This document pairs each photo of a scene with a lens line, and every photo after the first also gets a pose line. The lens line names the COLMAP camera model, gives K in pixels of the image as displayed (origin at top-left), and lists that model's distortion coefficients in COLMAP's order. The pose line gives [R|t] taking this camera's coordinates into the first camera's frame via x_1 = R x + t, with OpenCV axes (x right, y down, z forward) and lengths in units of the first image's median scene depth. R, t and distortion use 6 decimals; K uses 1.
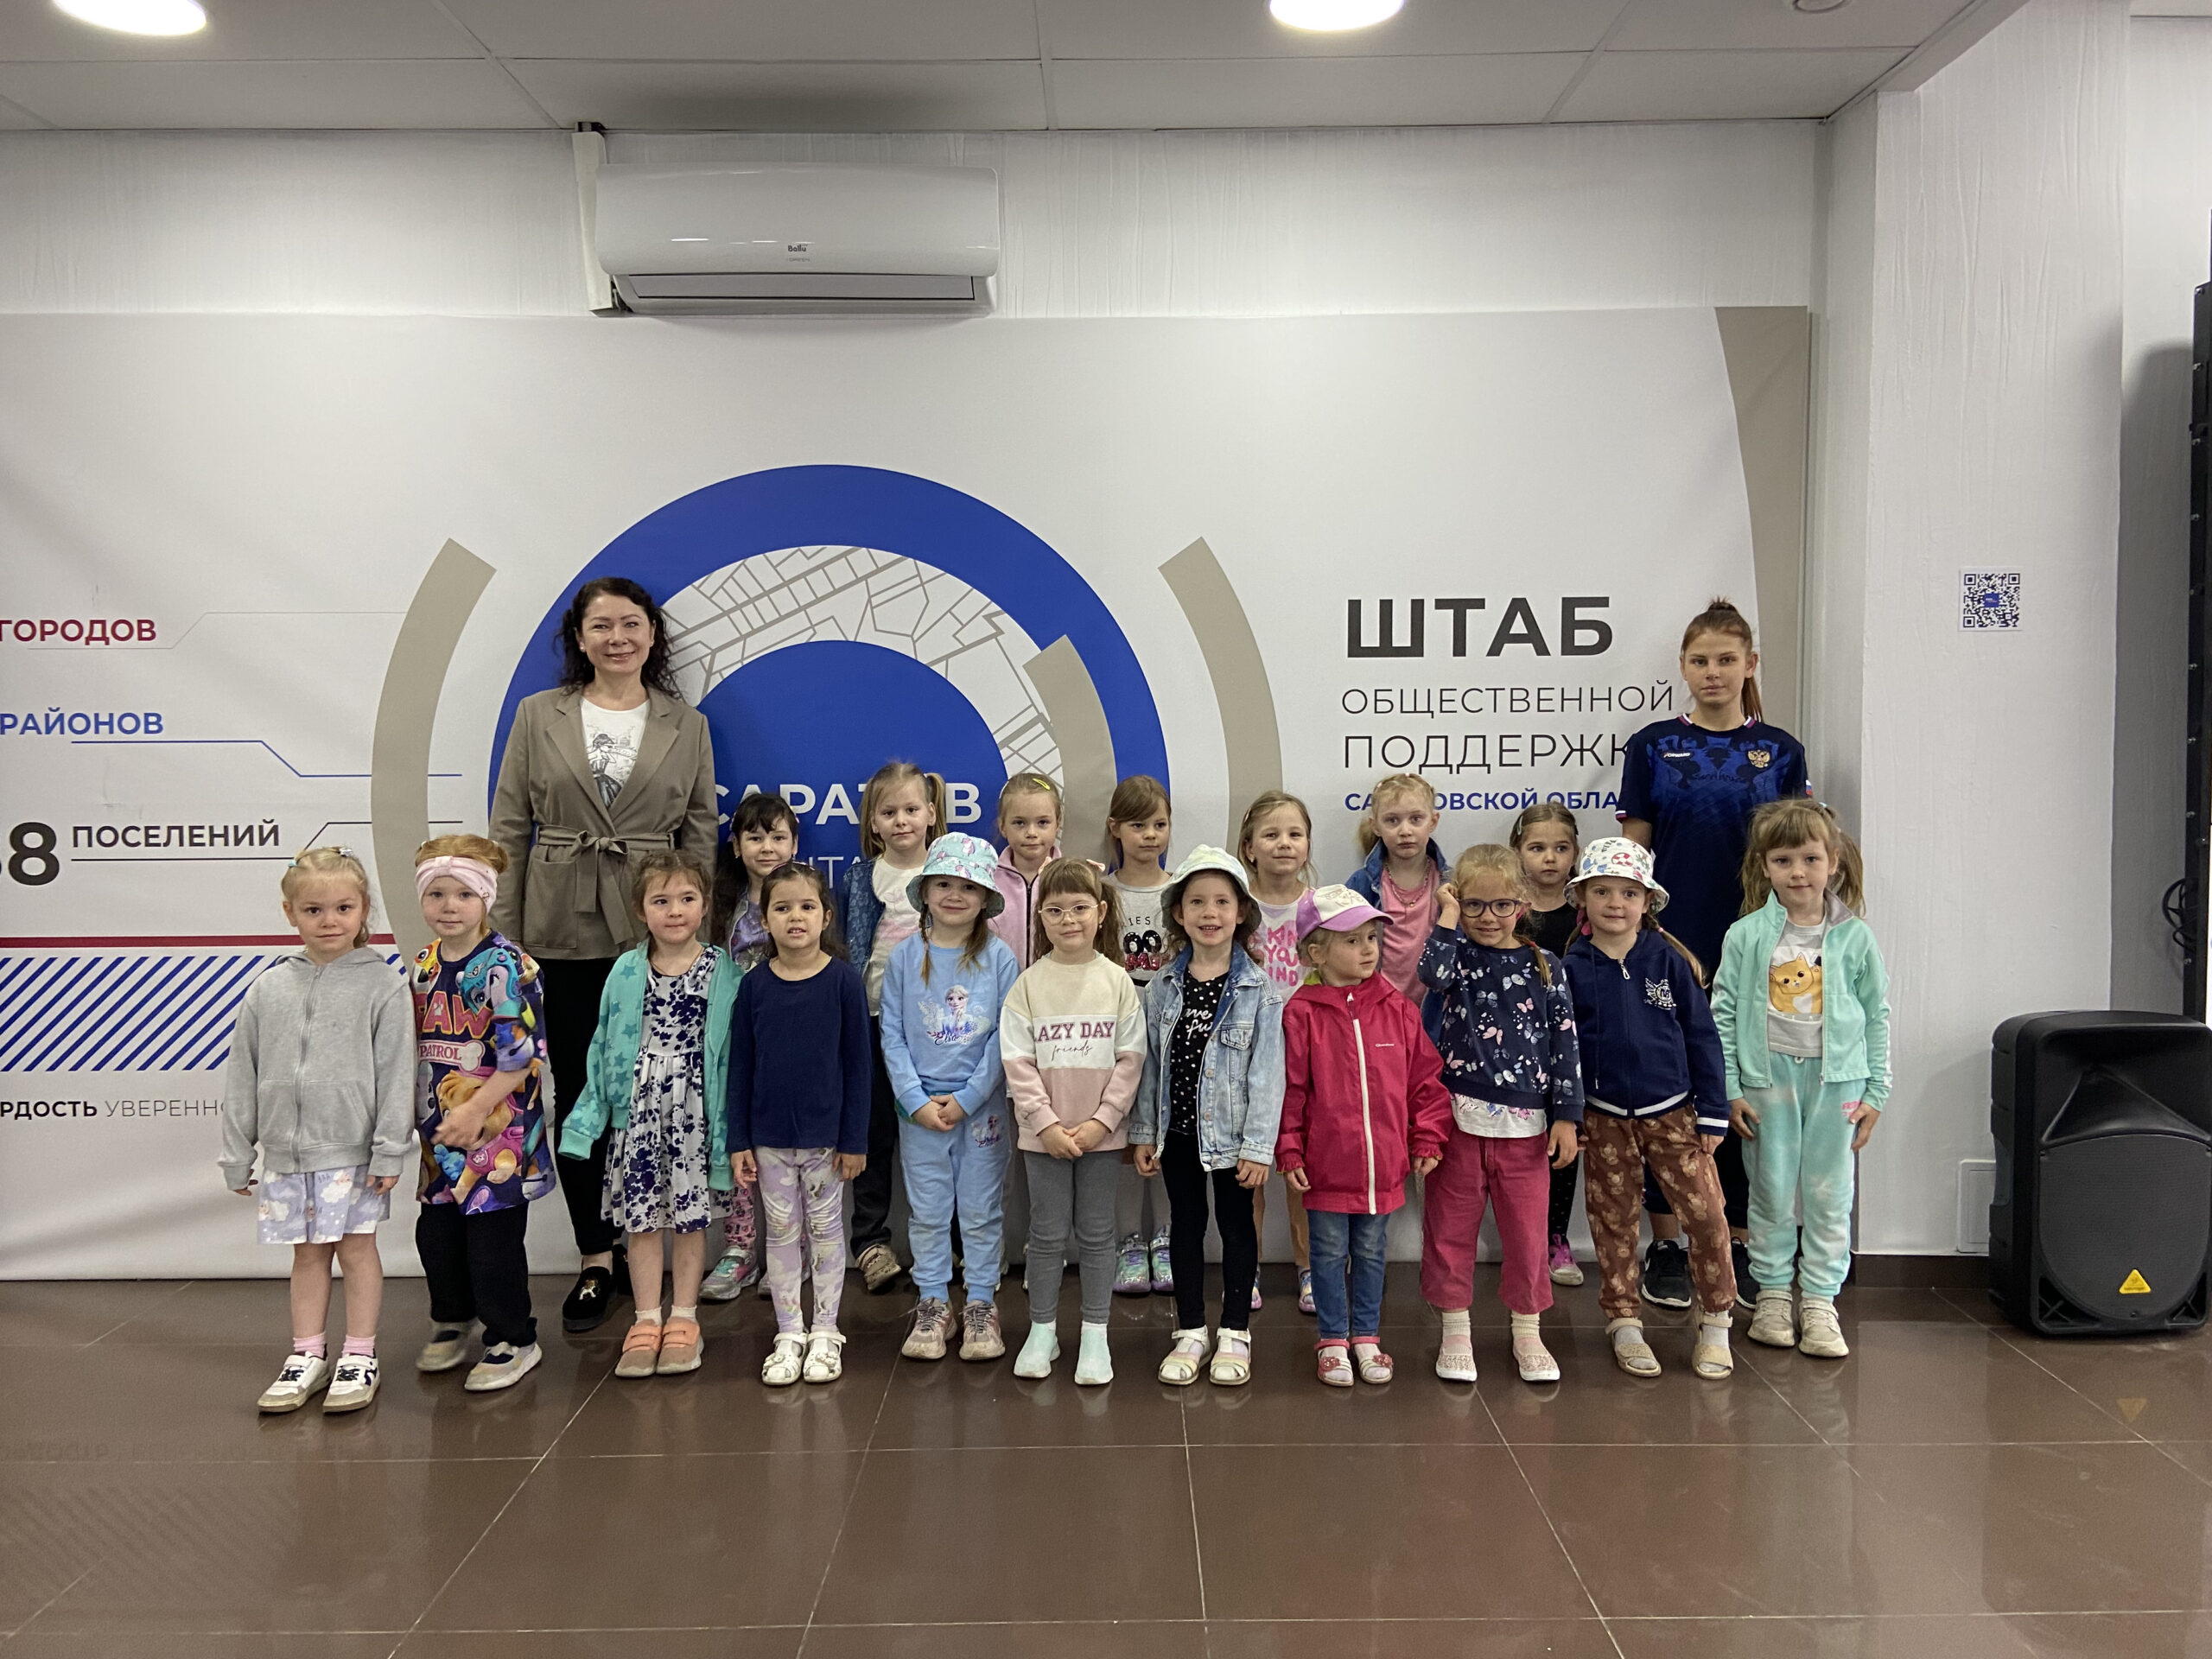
lens RADIAL K [[1669.2, 0, 1124.9], [0, 1669.2, 802.4], [0, 0, 1]] dist [0.134676, -0.151069]
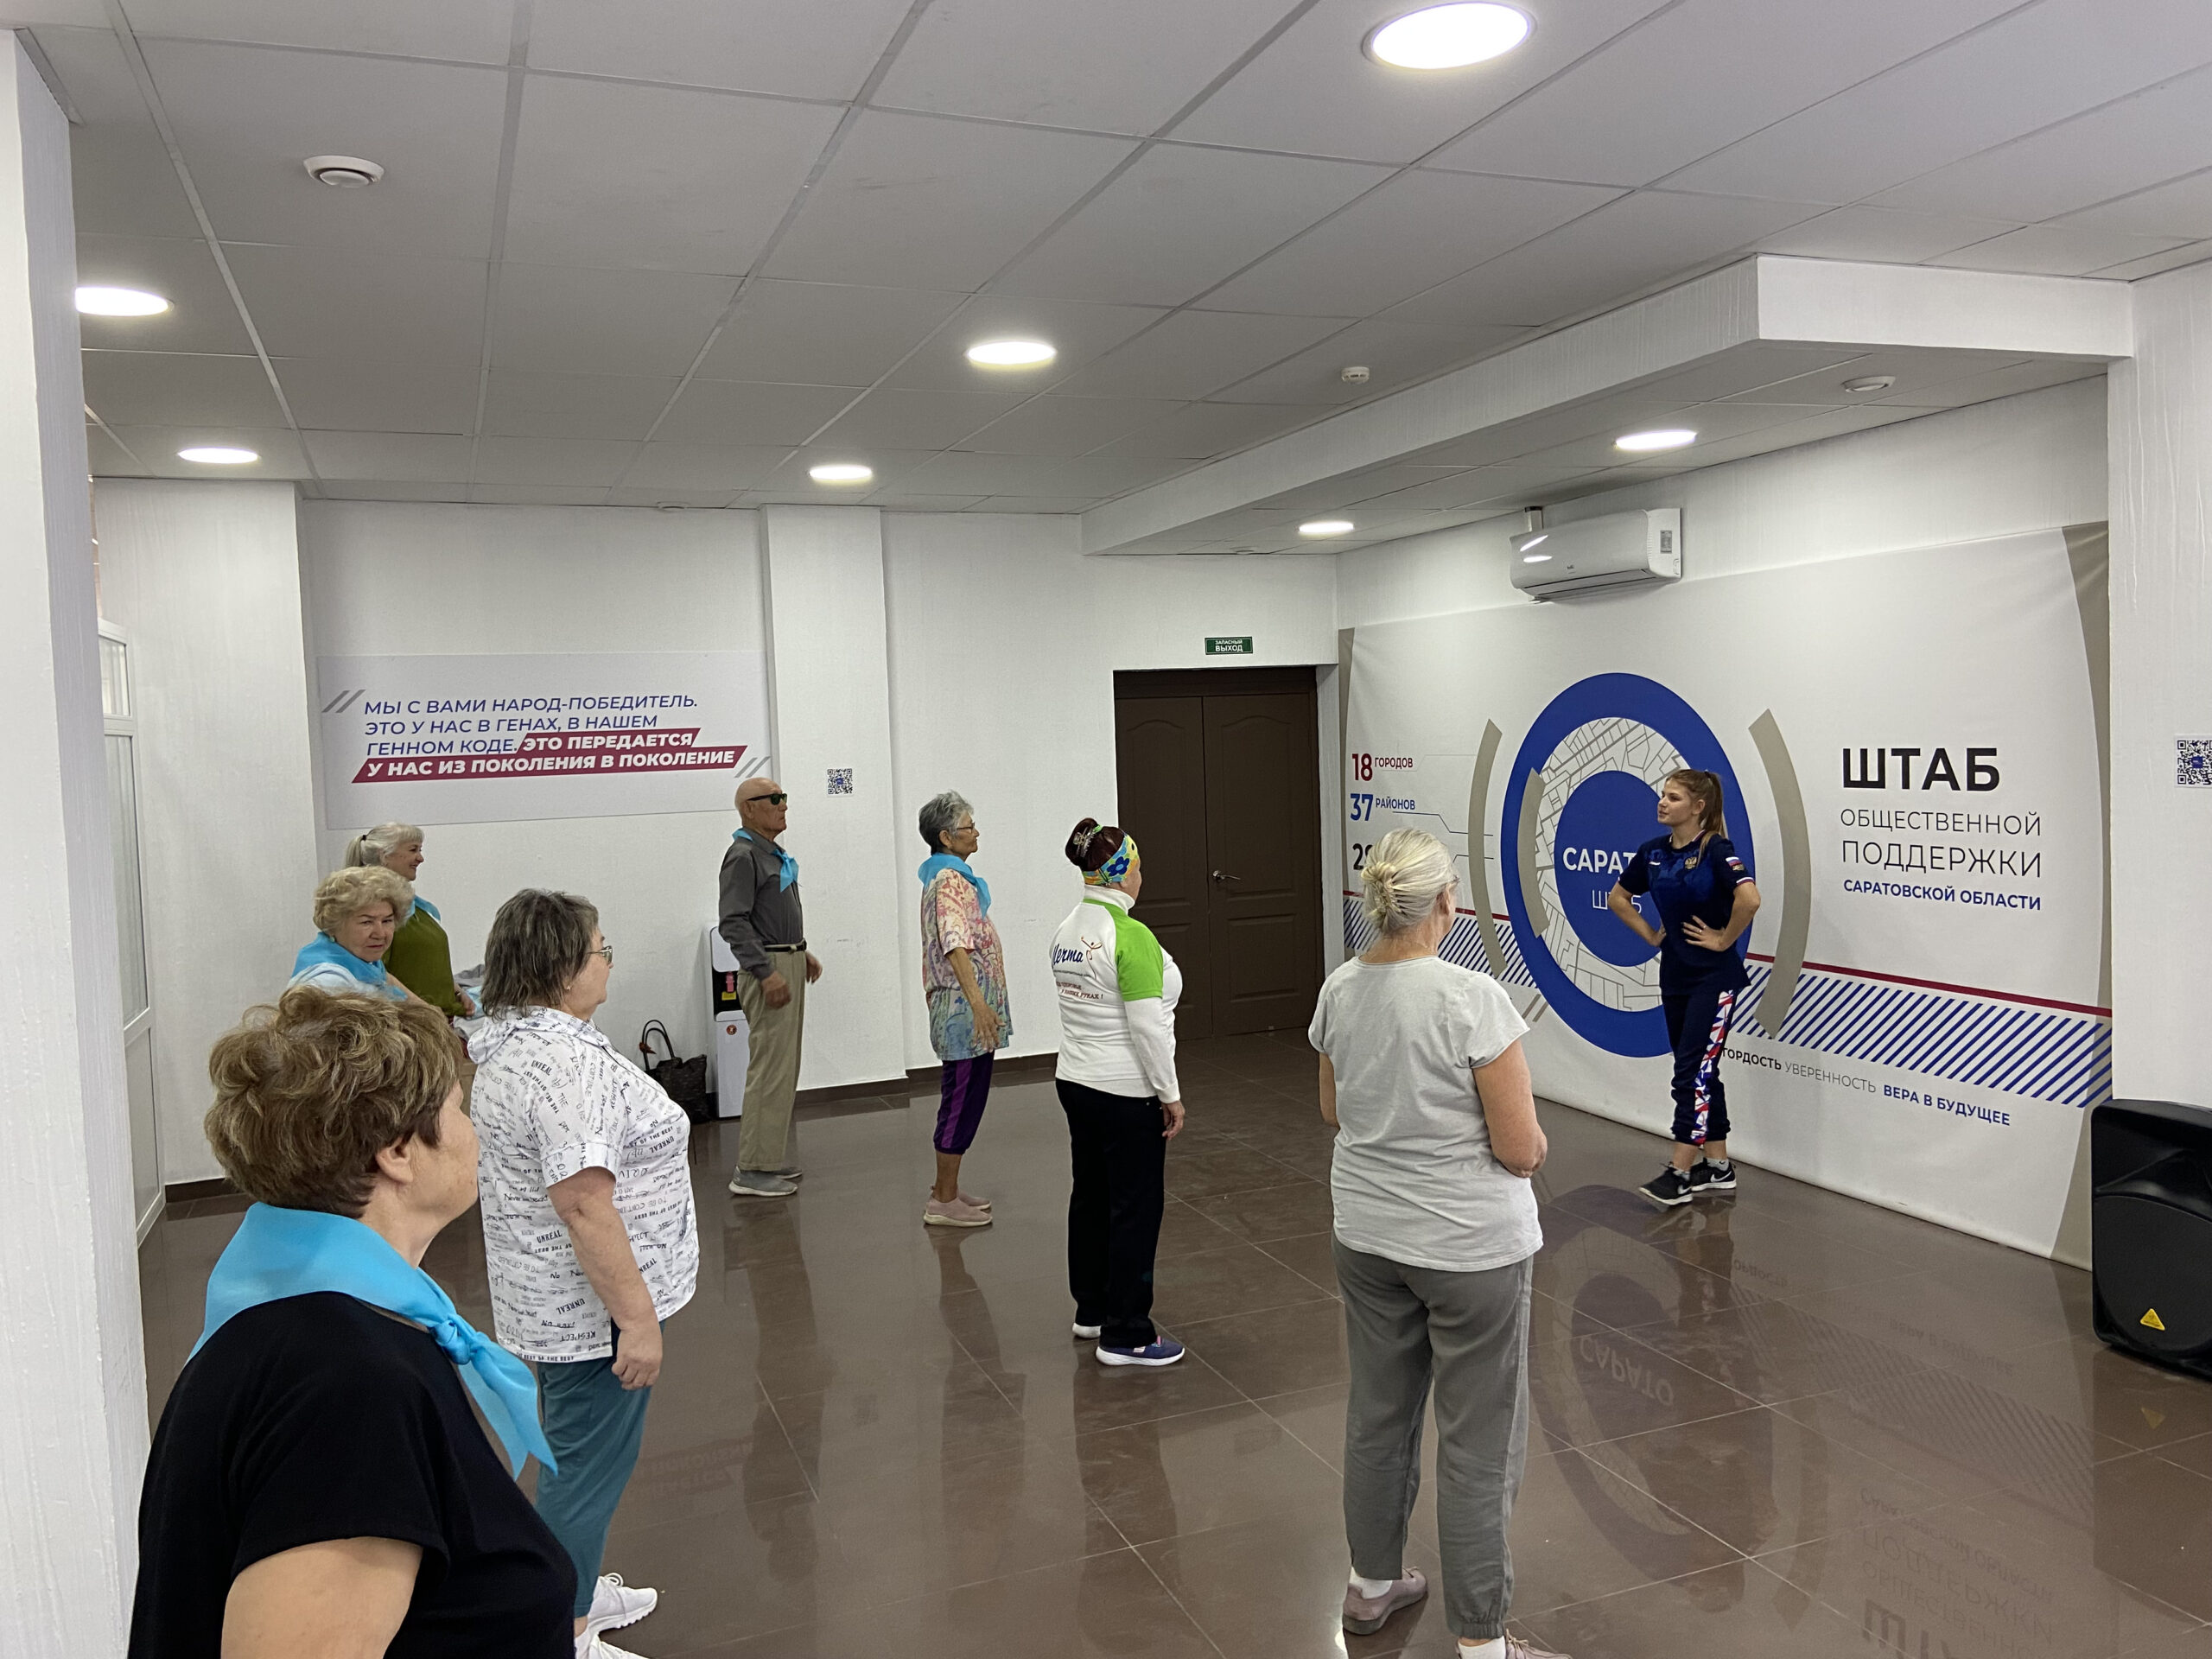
lens RADIAL K [[1669.2, 0, 1101.9], [0, 1669.2, 815.5], [0, 0, 1]] dist [0.134676, -0.151069]
pose [[0.358132, 0.042774, -0.932691, 1.298175], [-0.013212, 0.999082, 0.040746, -0.114291], [0.933577, -0.002269, 0.358369, -0.146110]]
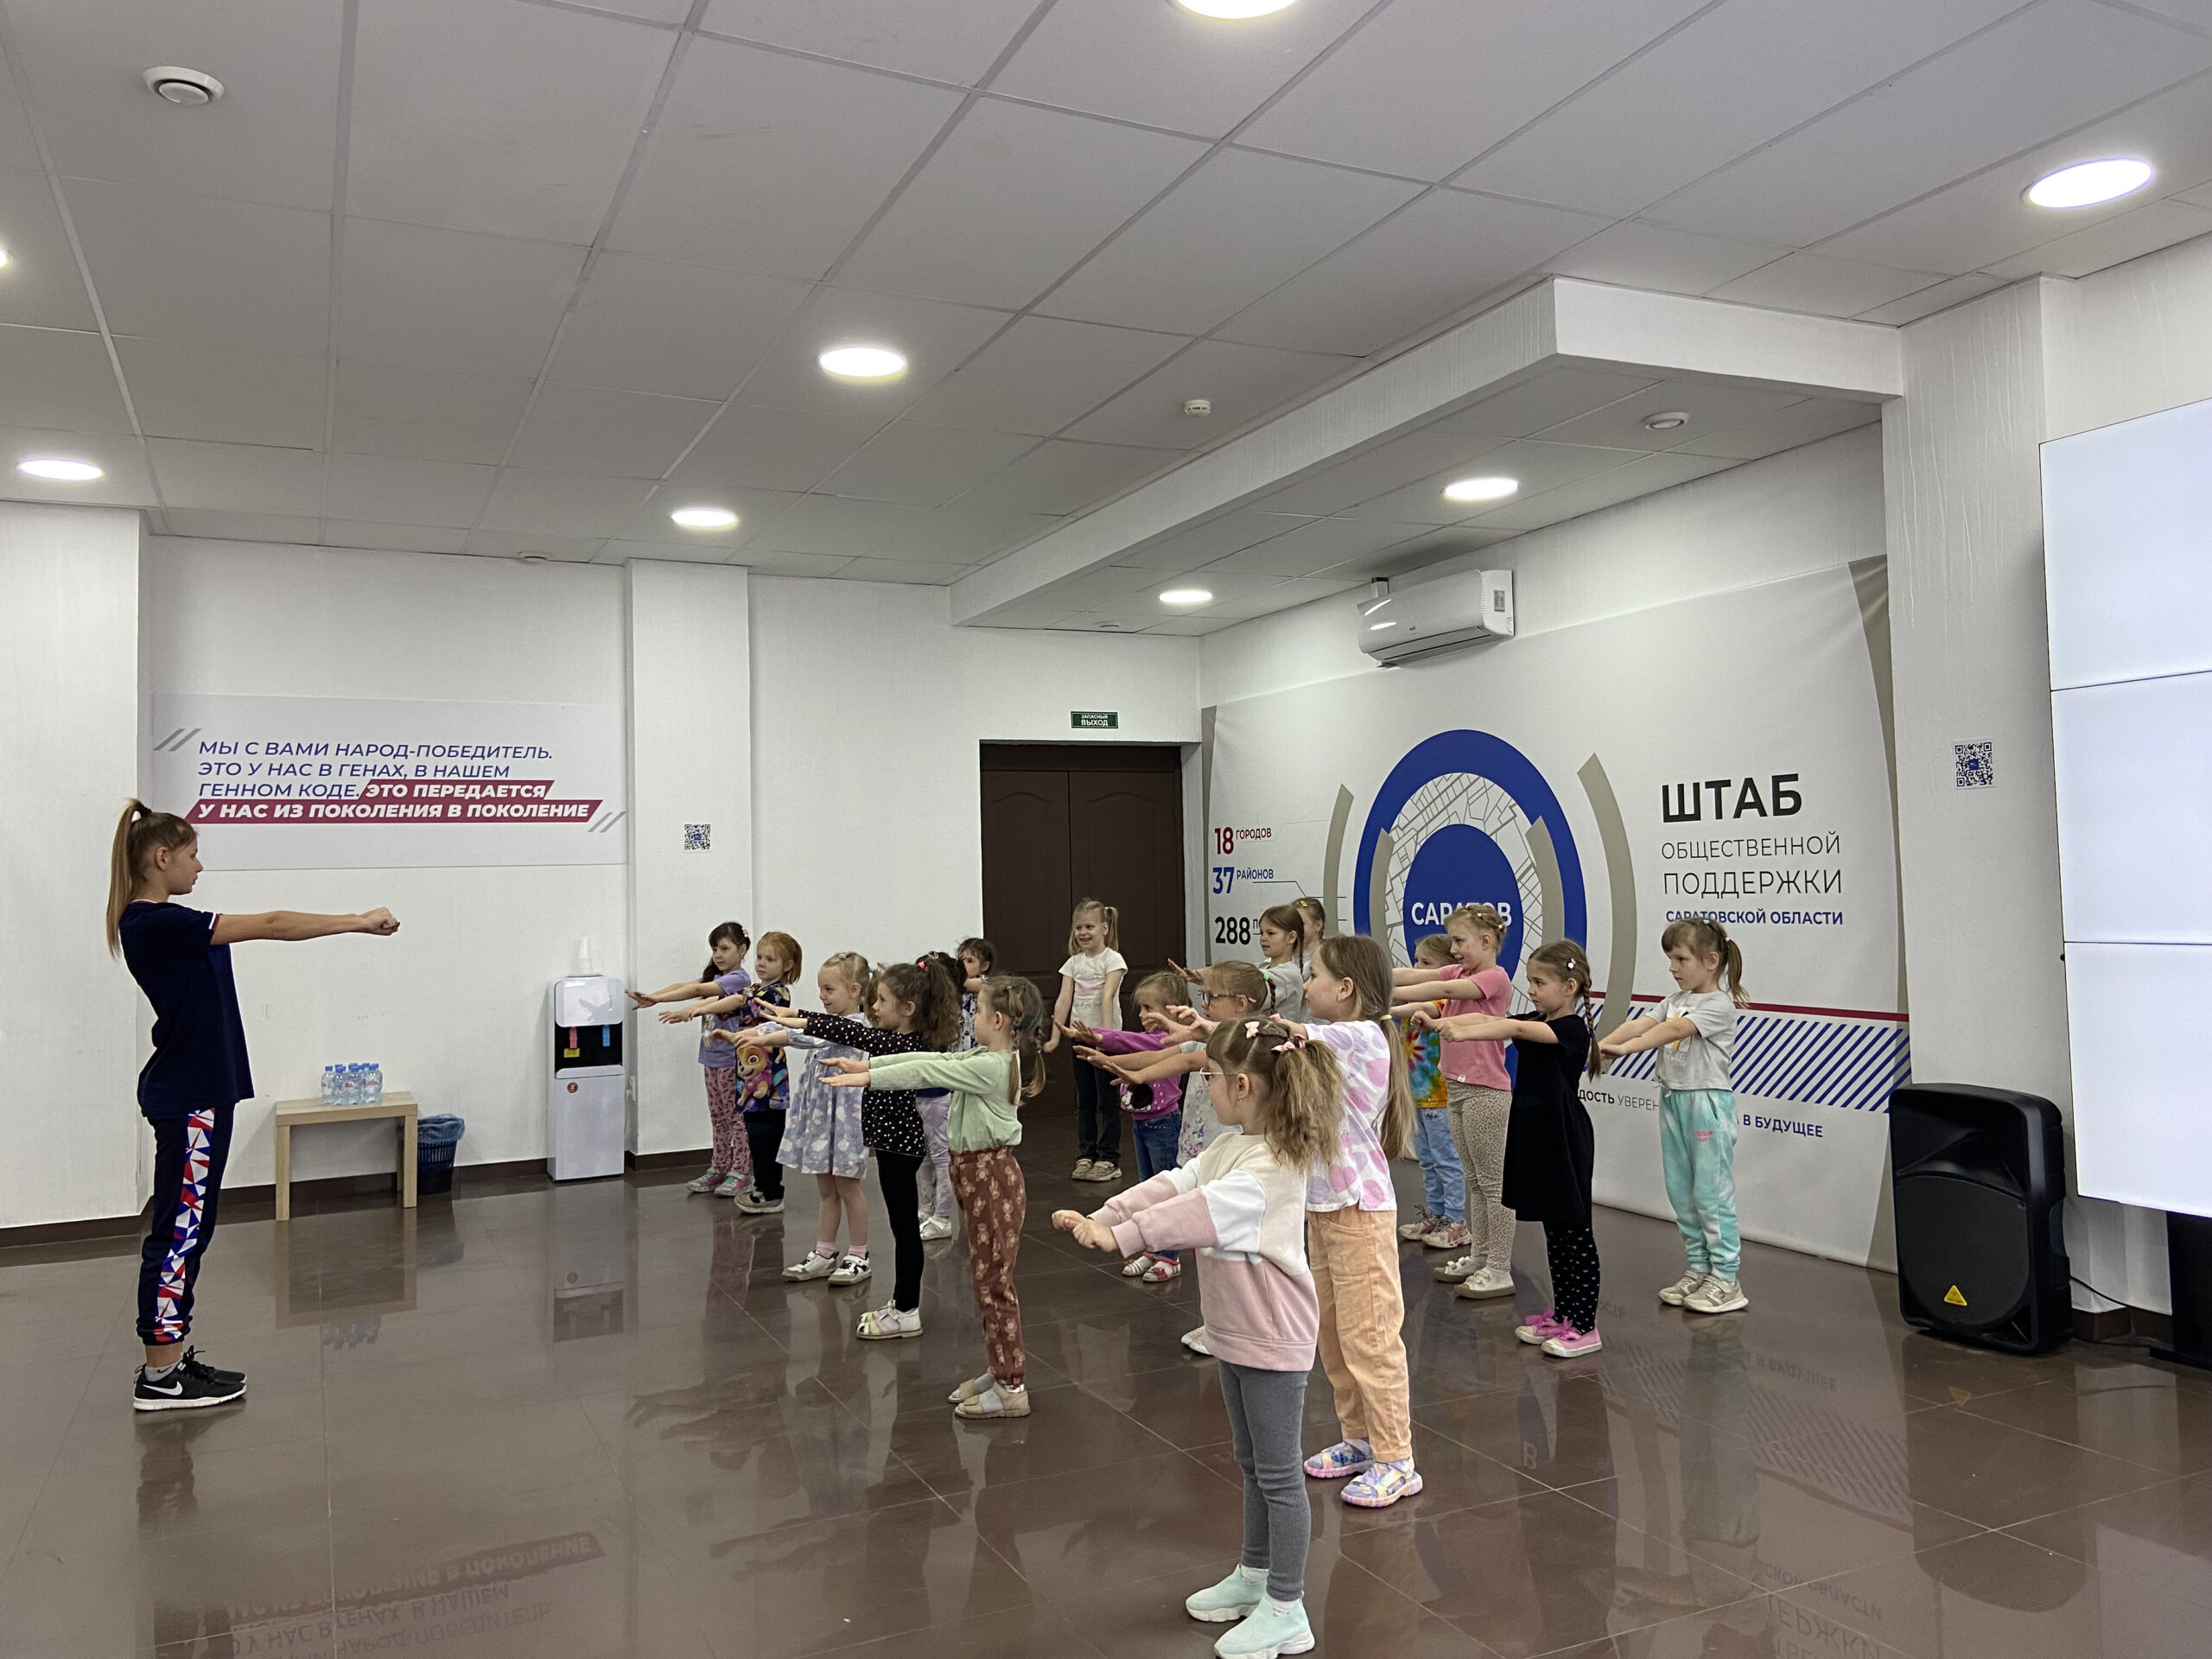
lens RADIAL K [[1669.2, 0, 1112.5], [0, 1669.2, 807.8], [0, 0, 1]] dist [0.134676, -0.151069]
pose [[0.422535, -0.046196, -0.905169, 1.327684], [-0.024524, 0.997752, -0.062368, 0.009469], [0.906015, 0.048551, 0.420452, -0.113909]]
